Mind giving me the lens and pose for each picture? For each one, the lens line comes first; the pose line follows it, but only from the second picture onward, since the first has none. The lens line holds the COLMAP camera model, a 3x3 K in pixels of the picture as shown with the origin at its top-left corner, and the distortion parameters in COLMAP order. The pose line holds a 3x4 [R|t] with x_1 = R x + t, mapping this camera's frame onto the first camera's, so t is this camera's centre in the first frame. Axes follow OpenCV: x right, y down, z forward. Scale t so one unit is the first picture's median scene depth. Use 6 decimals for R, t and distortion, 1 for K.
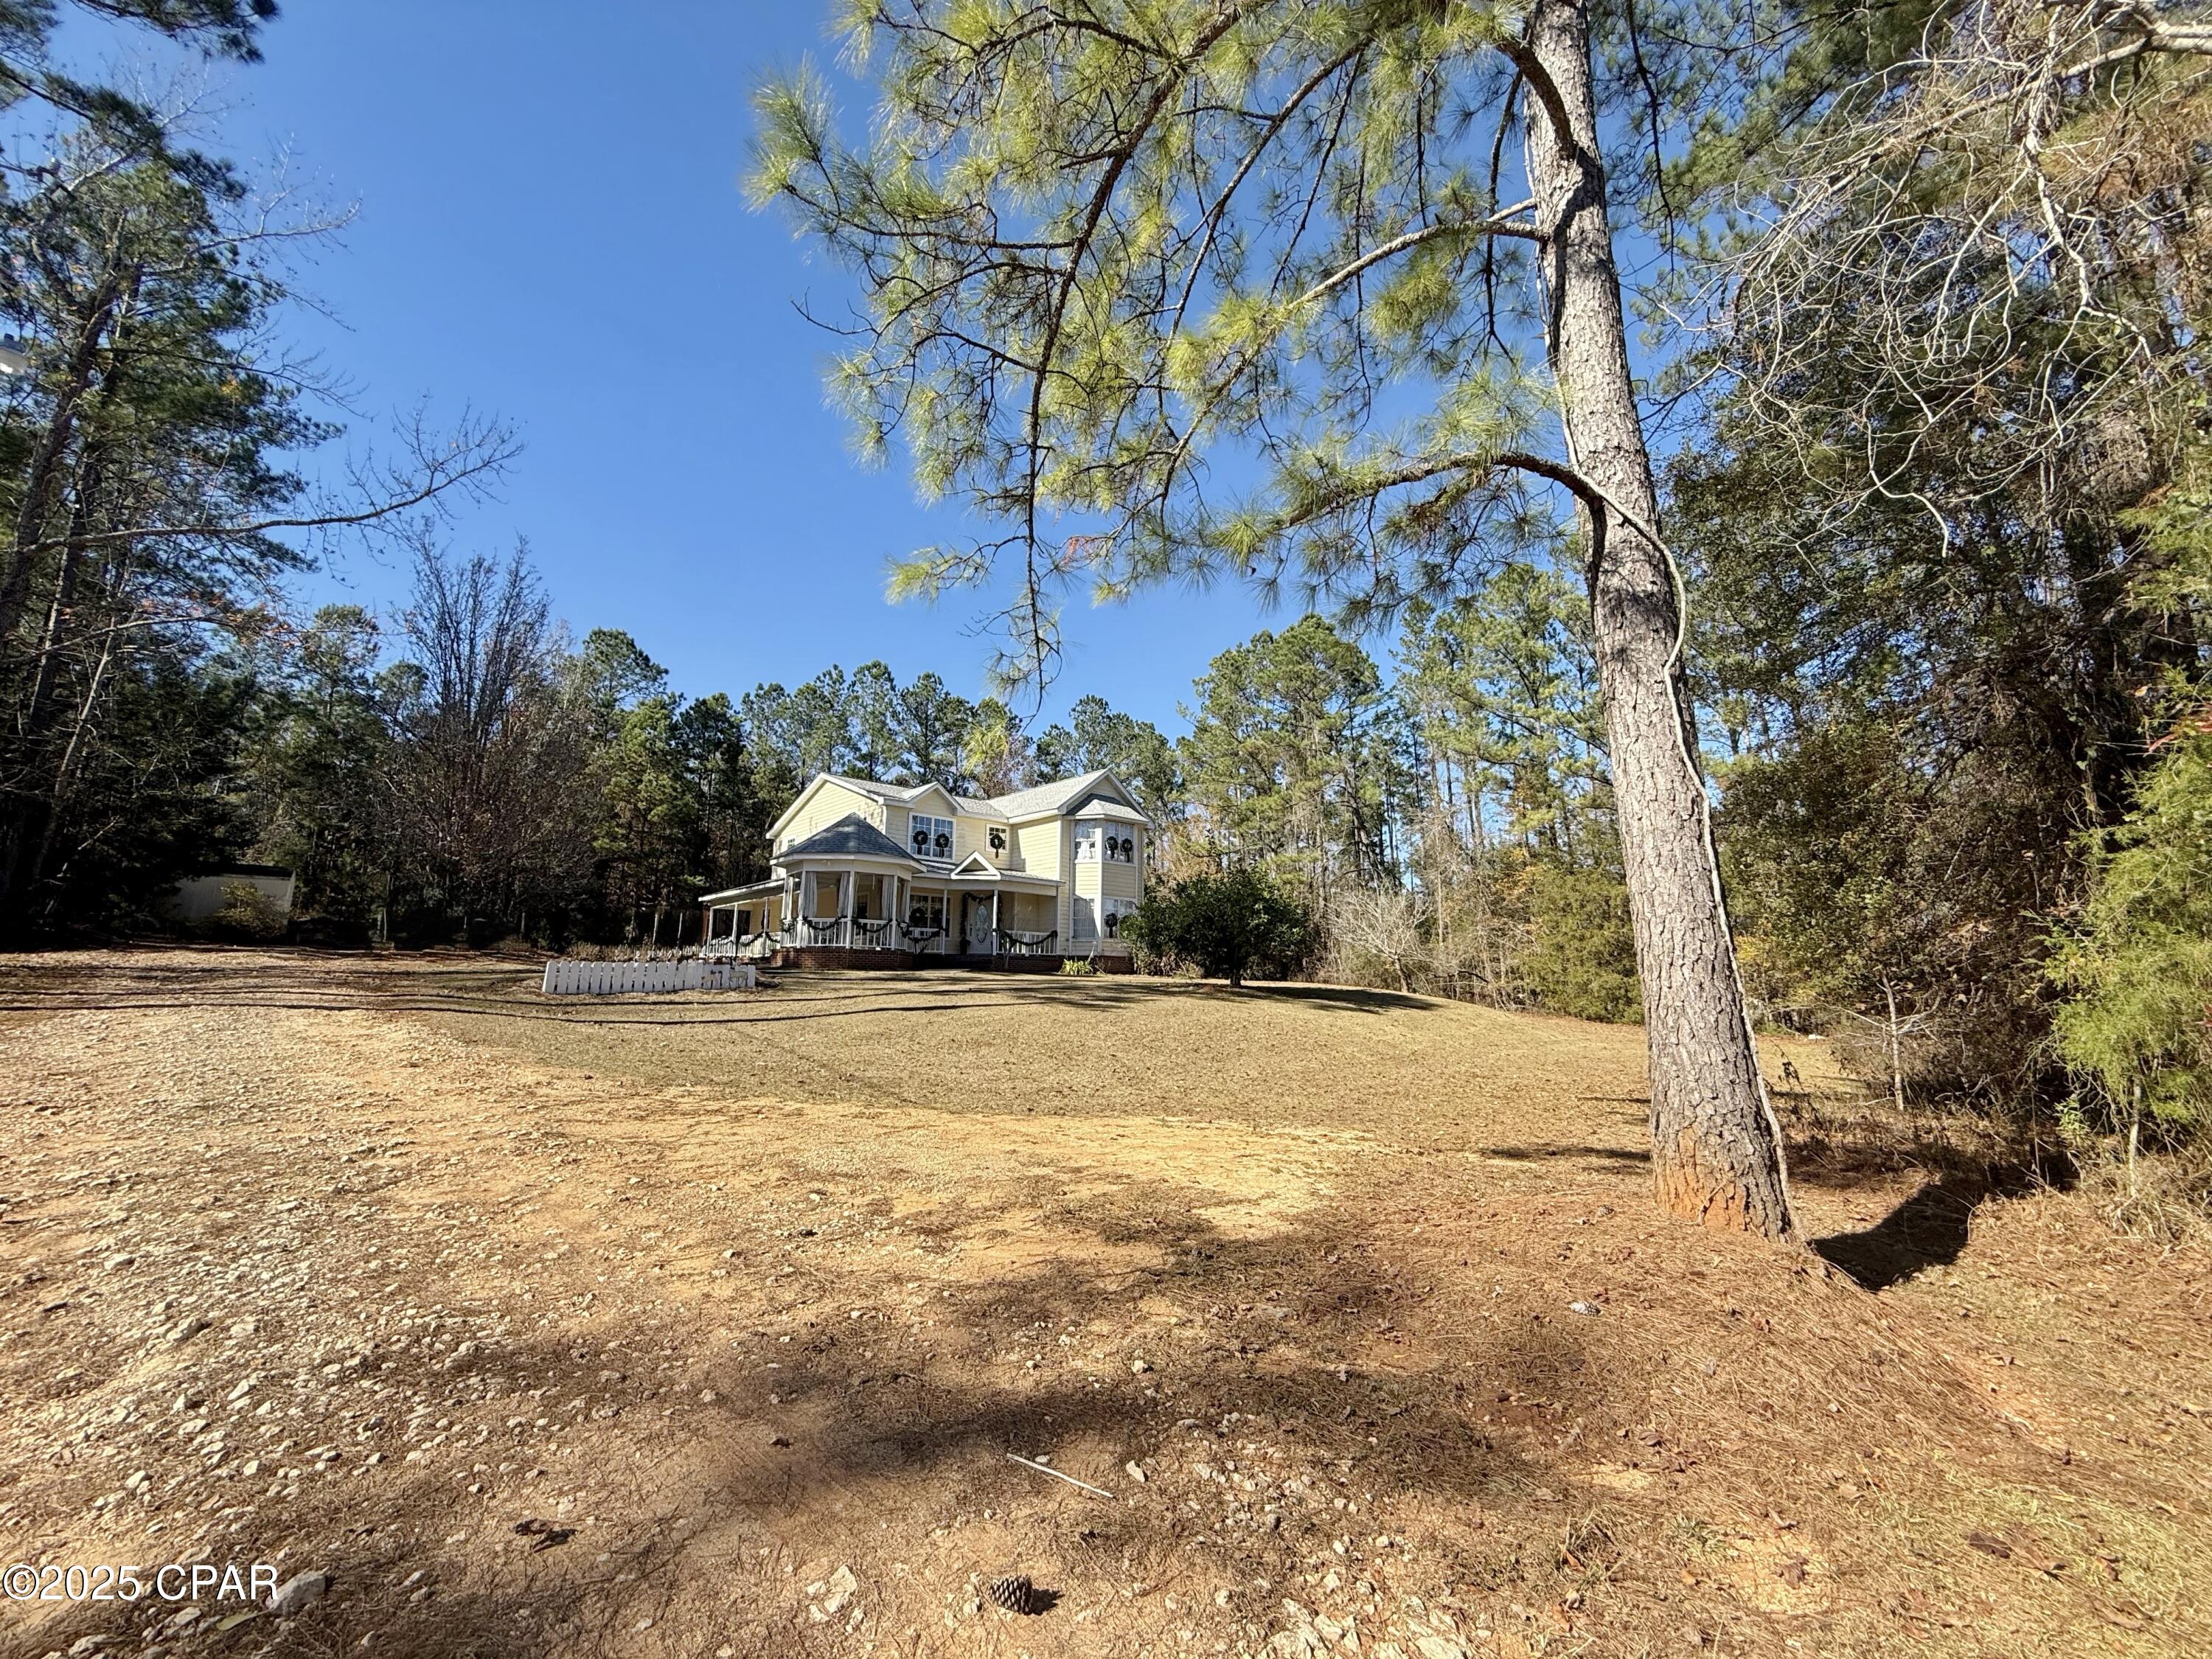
lens RADIAL K [[880.7, 0, 1100.8], [0, 880.7, 830.3], [0, 0, 1]] dist [-0.000296, 0.000099]
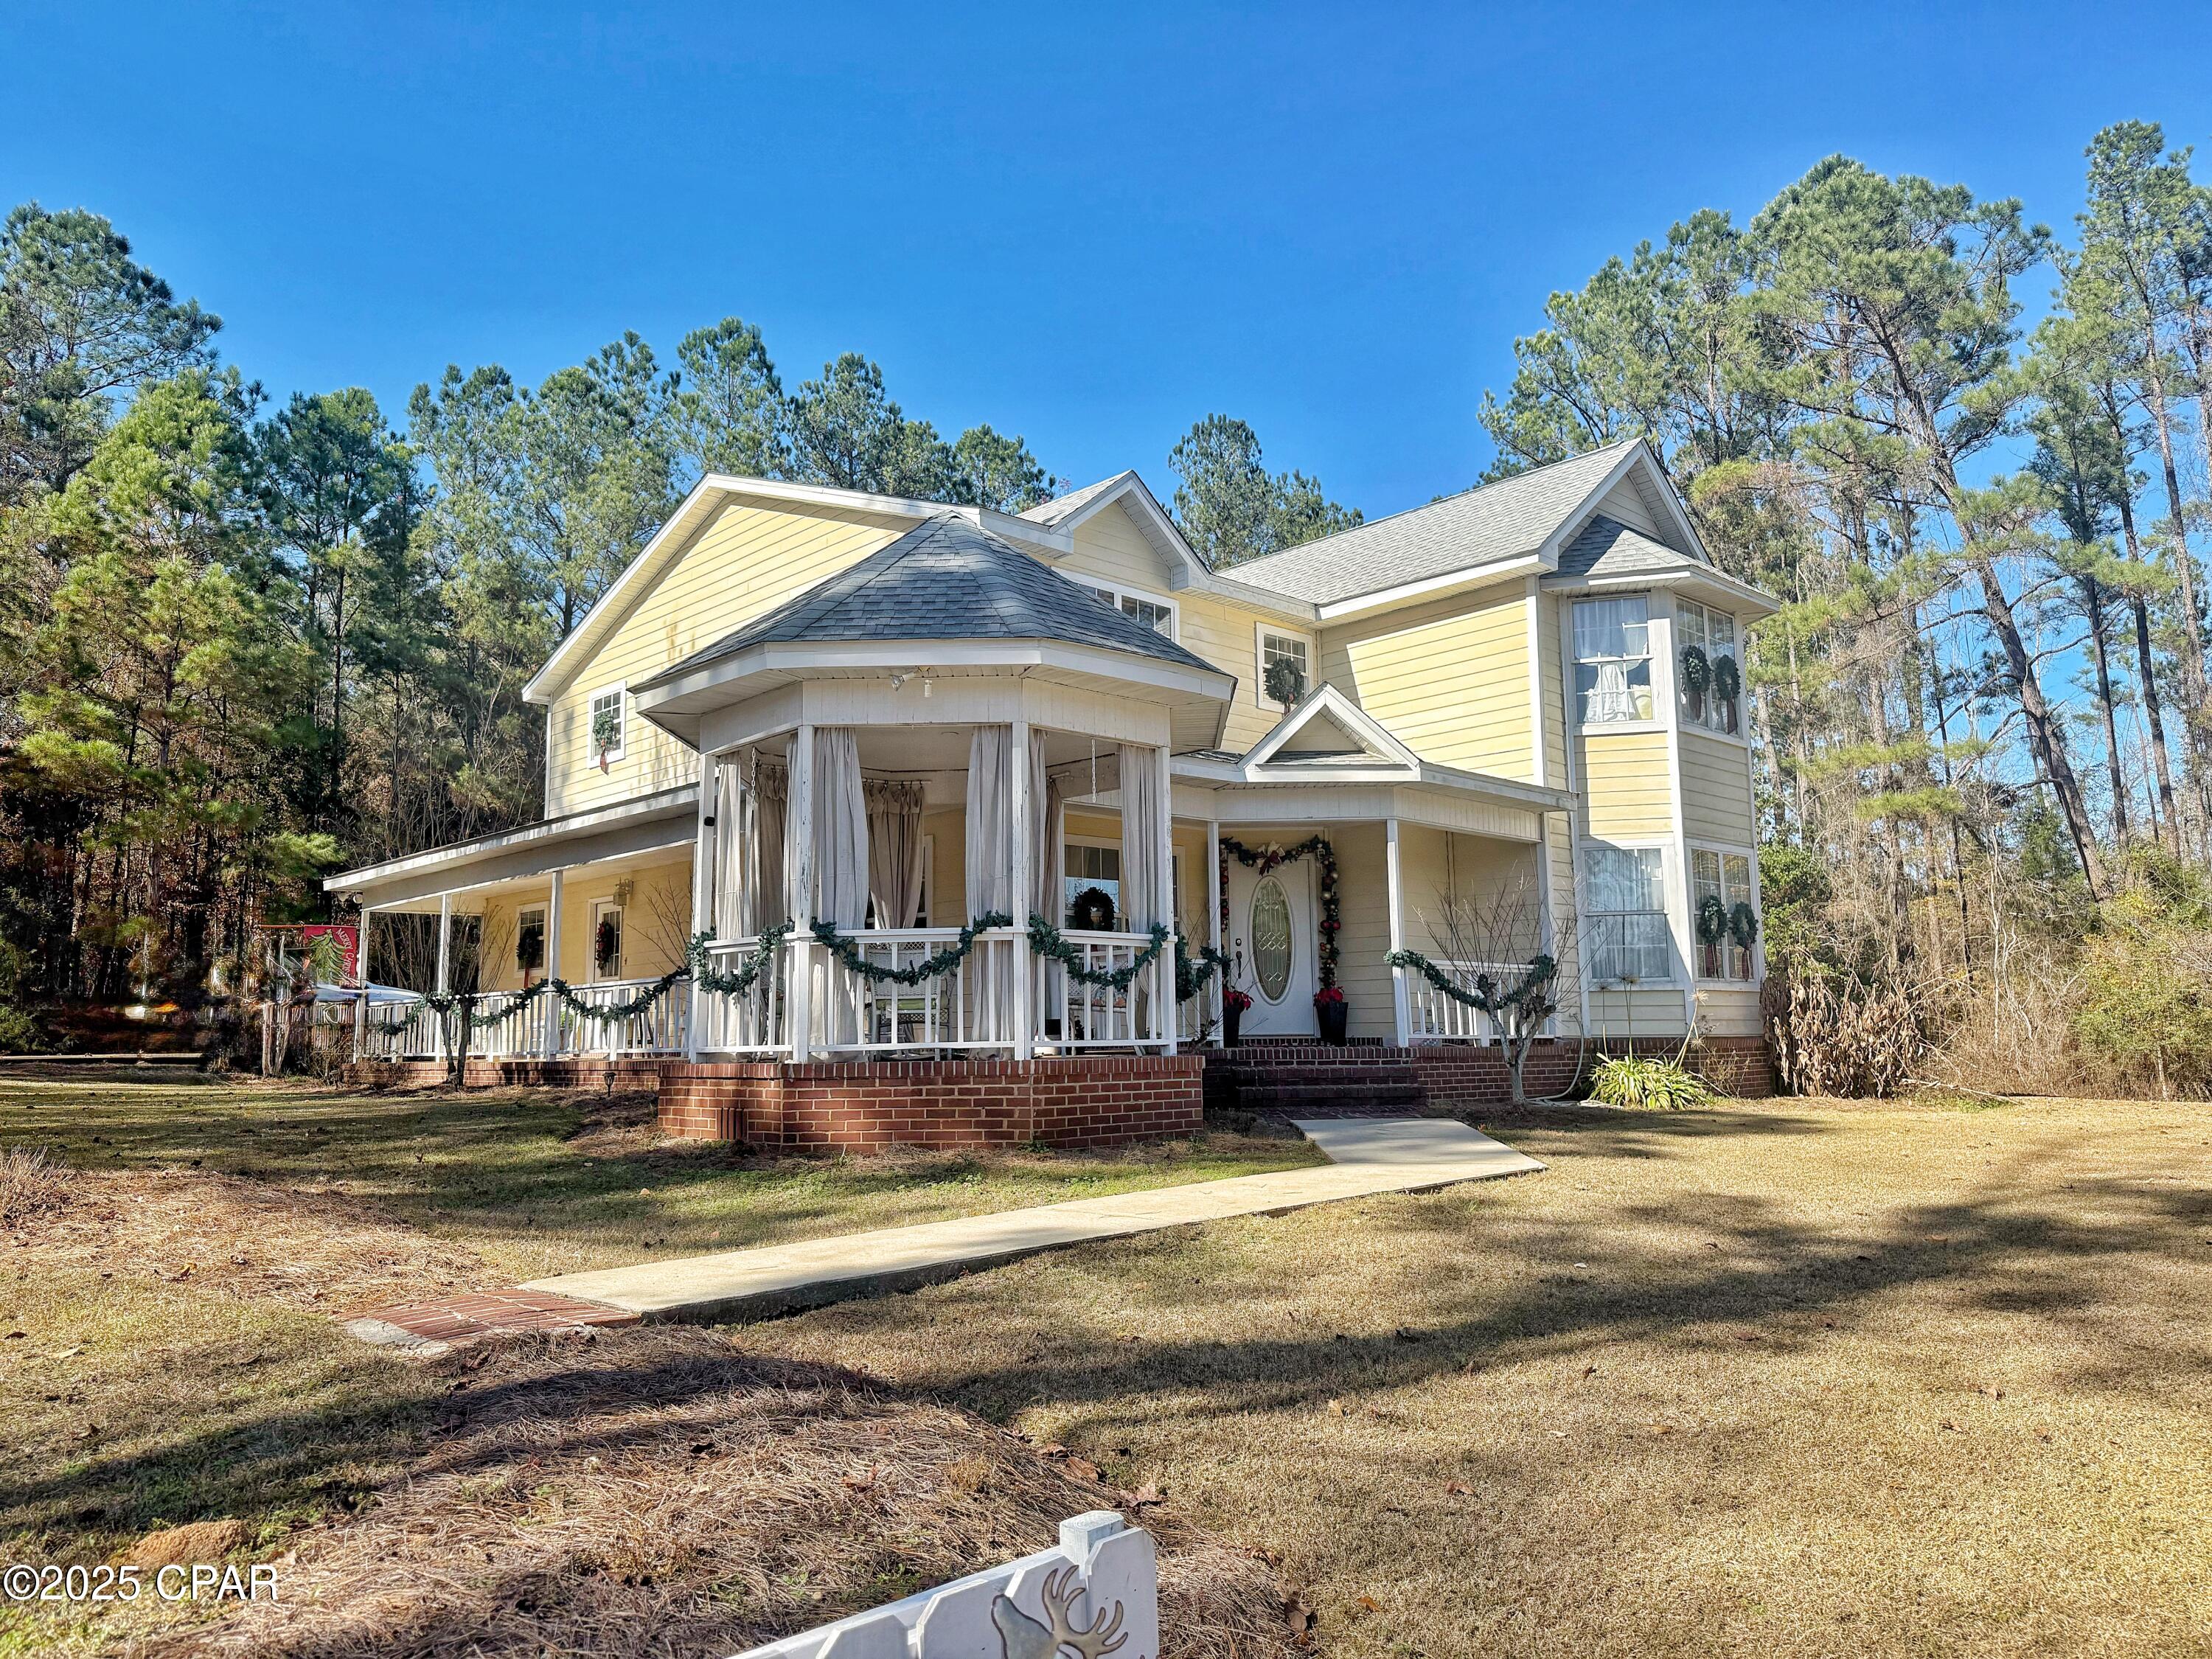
lens RADIAL K [[1528.8, 0, 1110.6], [0, 1528.8, 839.3], [0, 0, 1]] dist [-0.003668, -0.005805]
pose [[0.998304, -0.020454, 0.054504, -0.216199], [0.018052, 0.998859, 0.044215, 0.045681], [-0.055346, -0.043156, 0.997534, 0.460816]]
